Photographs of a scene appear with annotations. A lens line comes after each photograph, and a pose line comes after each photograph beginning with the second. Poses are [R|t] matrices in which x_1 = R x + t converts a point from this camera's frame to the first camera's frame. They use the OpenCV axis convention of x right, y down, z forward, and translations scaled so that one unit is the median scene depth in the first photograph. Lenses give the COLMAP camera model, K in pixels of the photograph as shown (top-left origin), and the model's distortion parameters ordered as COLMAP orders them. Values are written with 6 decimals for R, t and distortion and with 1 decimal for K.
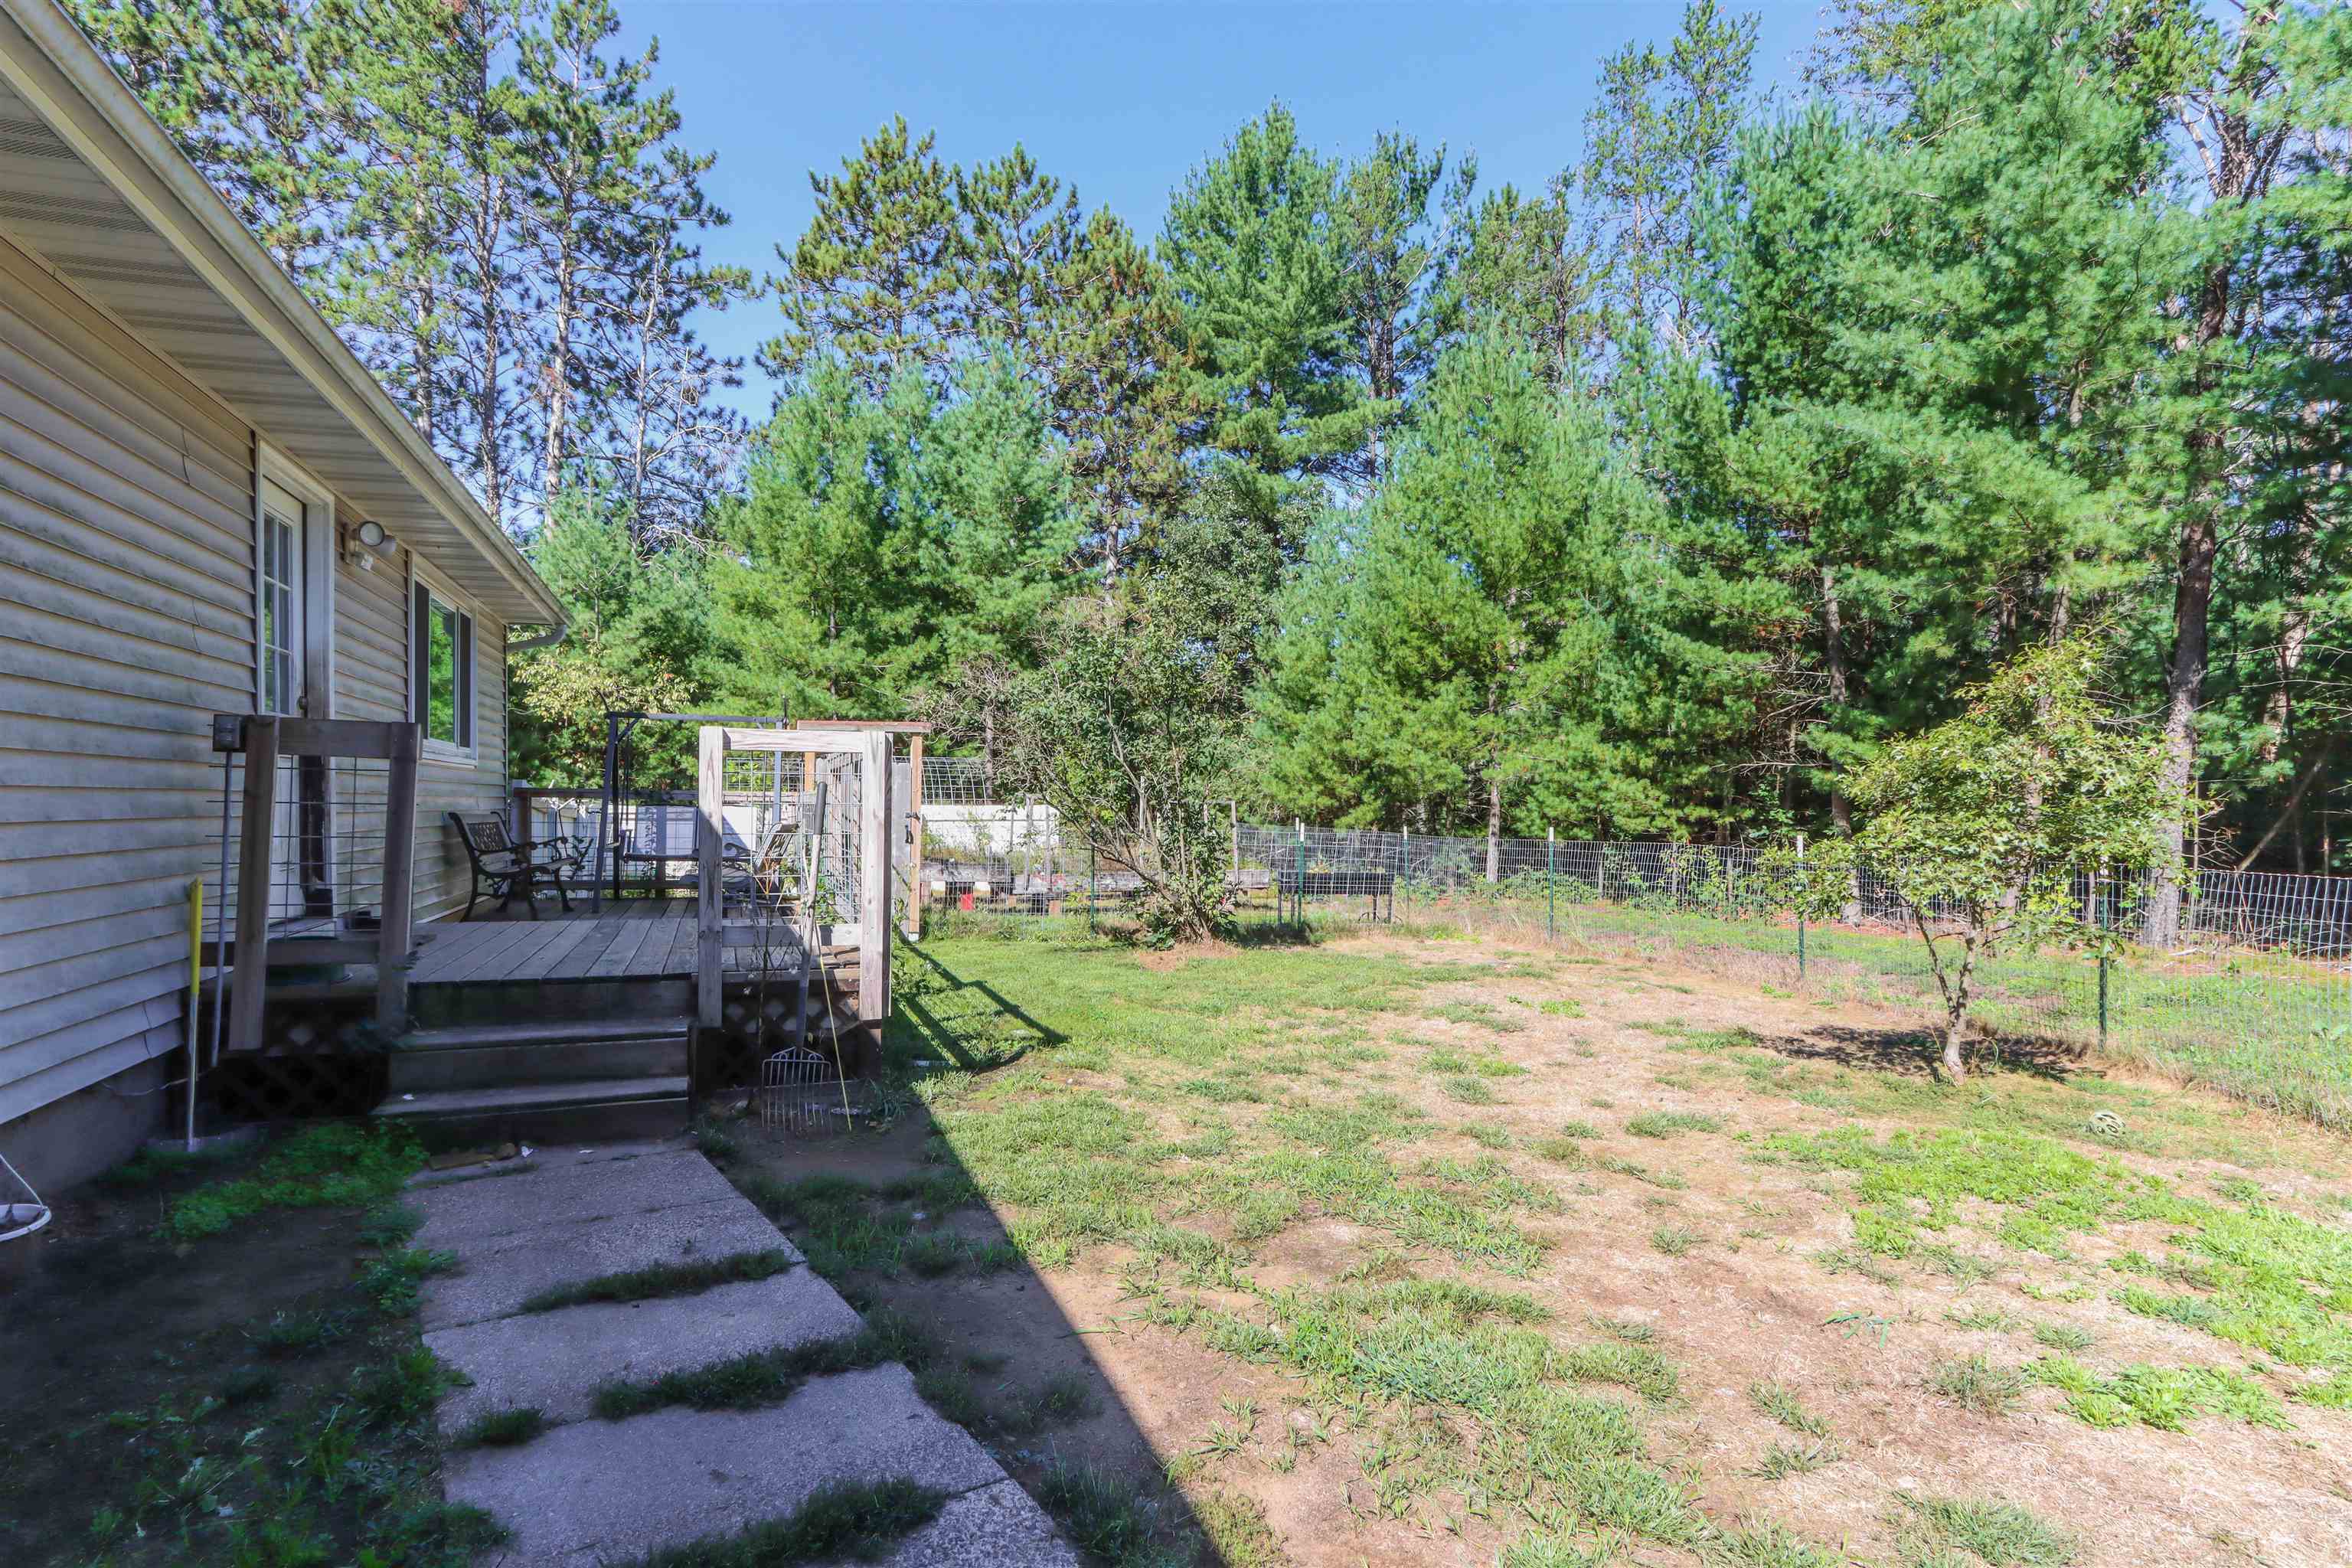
lens RADIAL K [[1227.6, 0, 1176.0], [0, 1227.6, 784.0], [0, 0, 1]] dist [-0.016227, 0.020058]
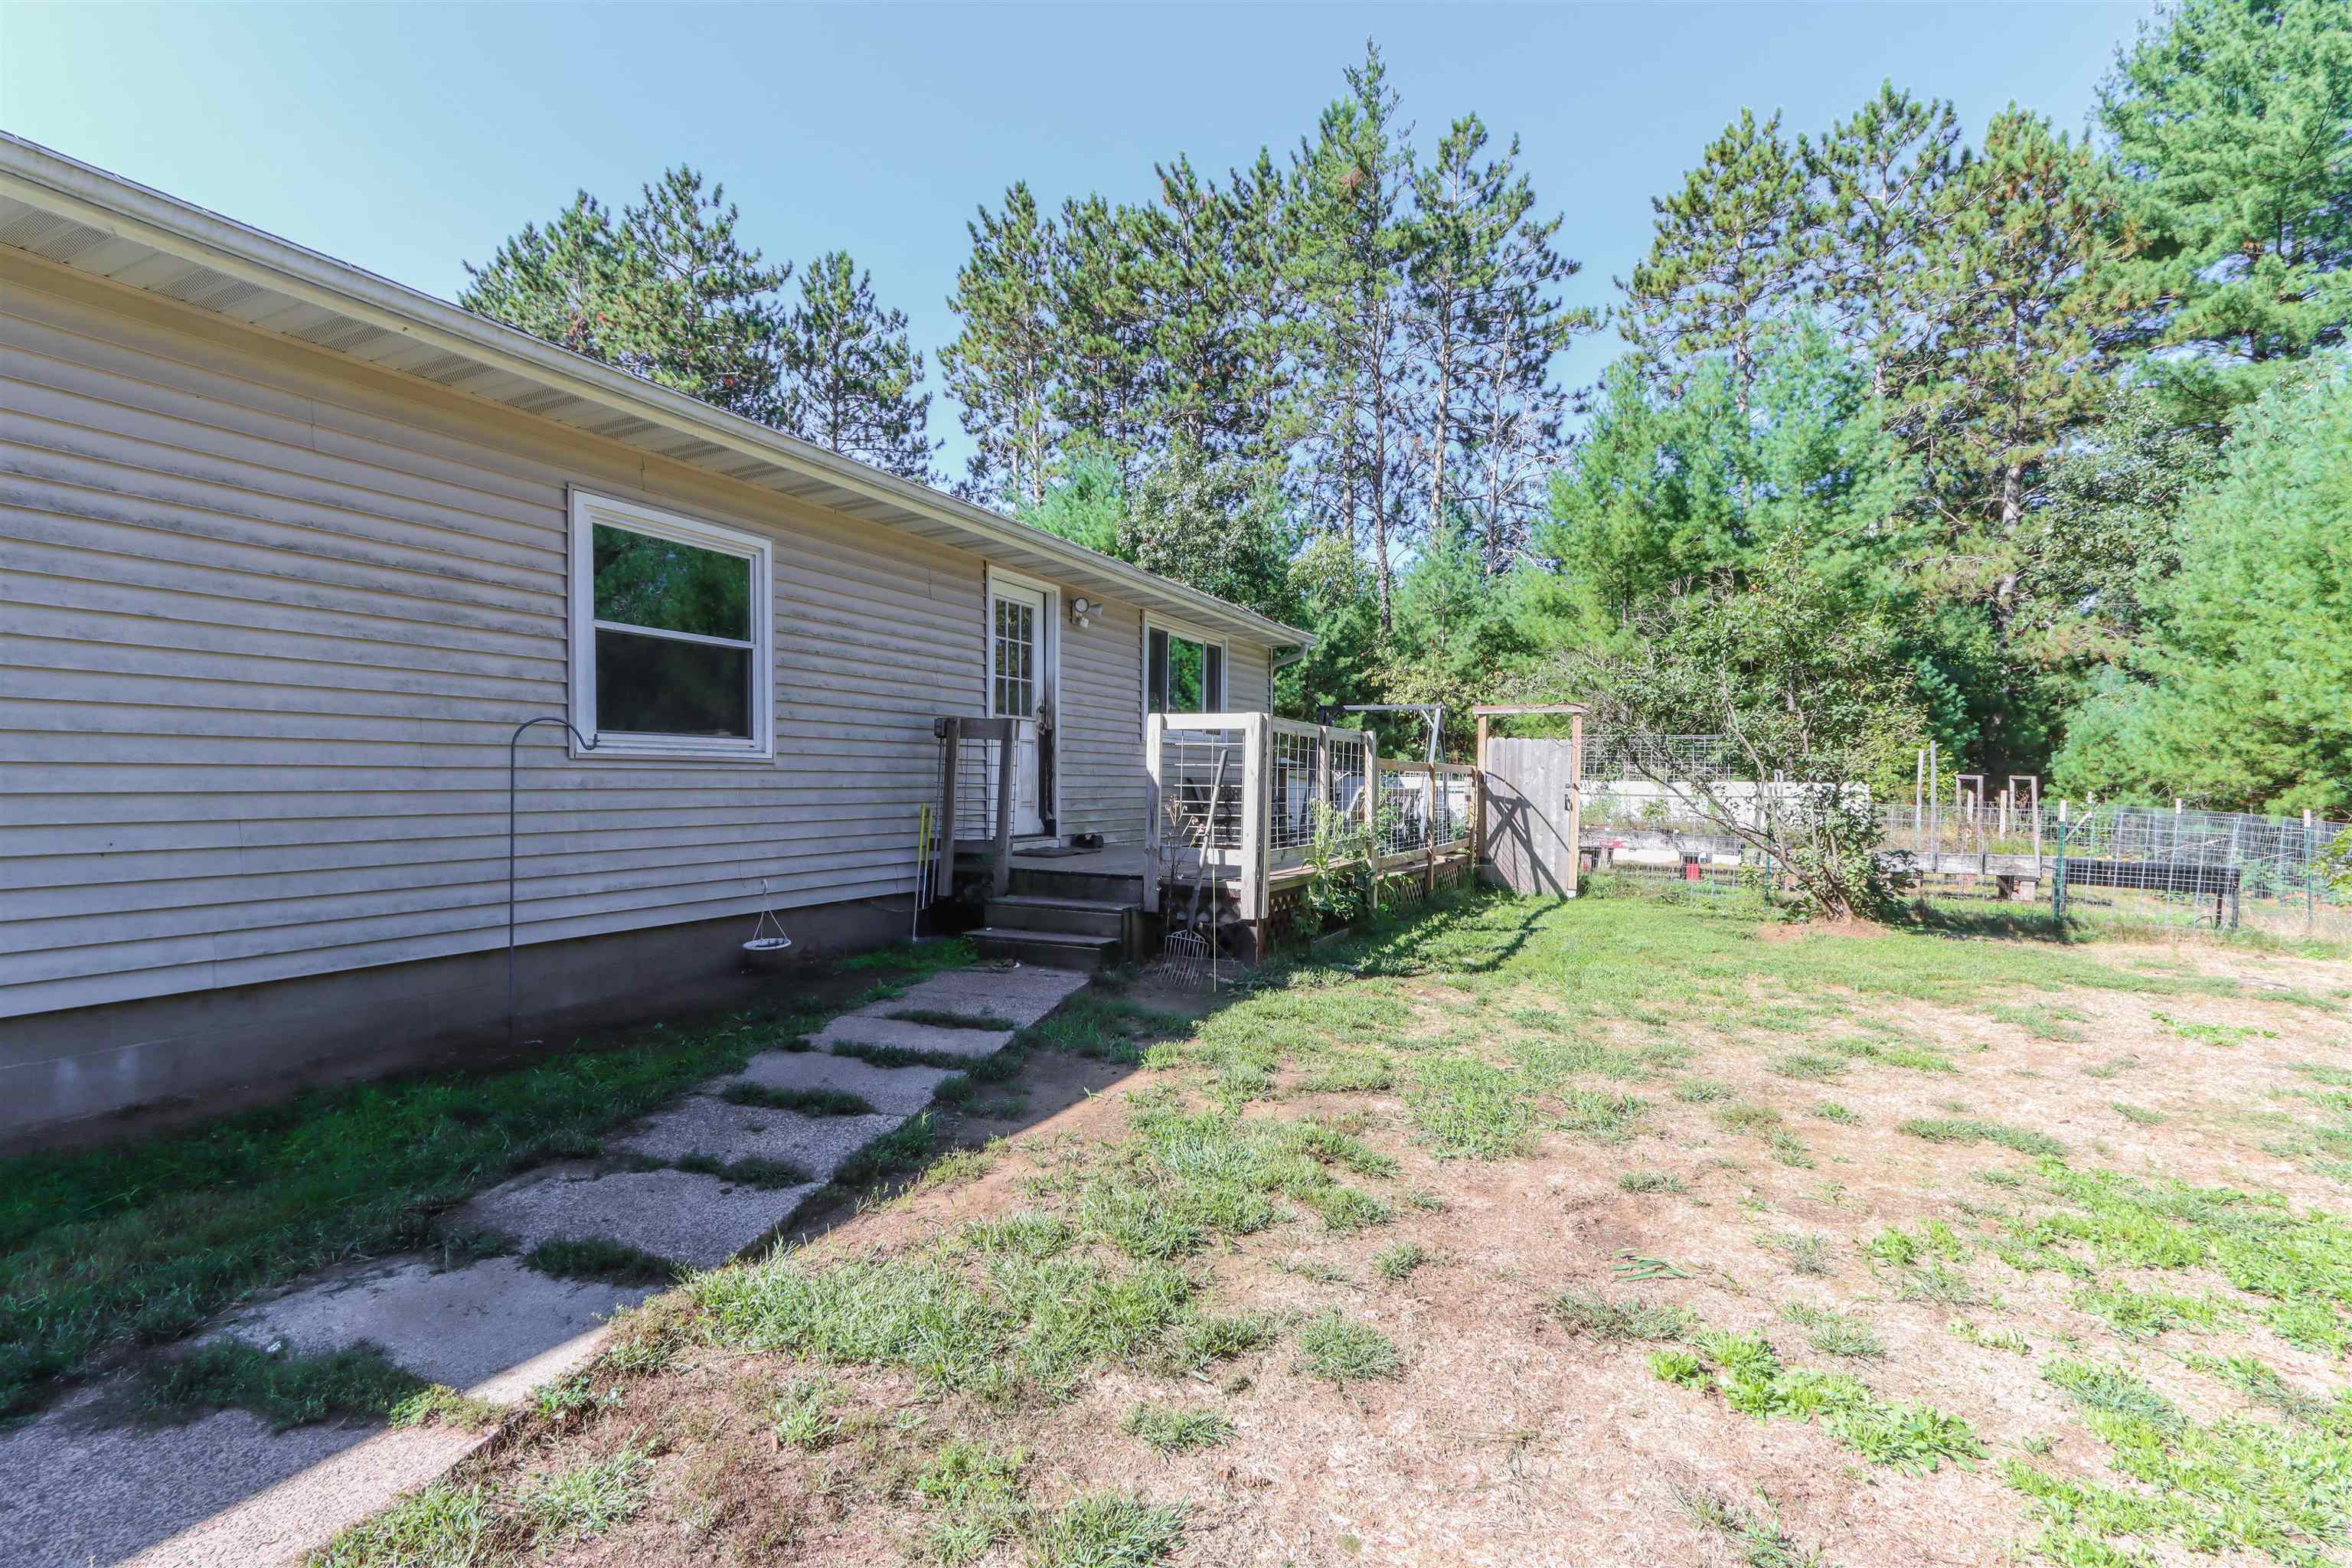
lens RADIAL K [[1106.7, 0, 1176.0], [0, 1106.7, 784.0], [0, 0, 1]] dist [-0.006603, 0.011446]
pose [[0.696078, 0.006197, -0.717940, 0.487079], [0.004162, 0.999911, 0.012666, 0.017197], [0.717954, -0.011805, 0.695990, 0.050091]]
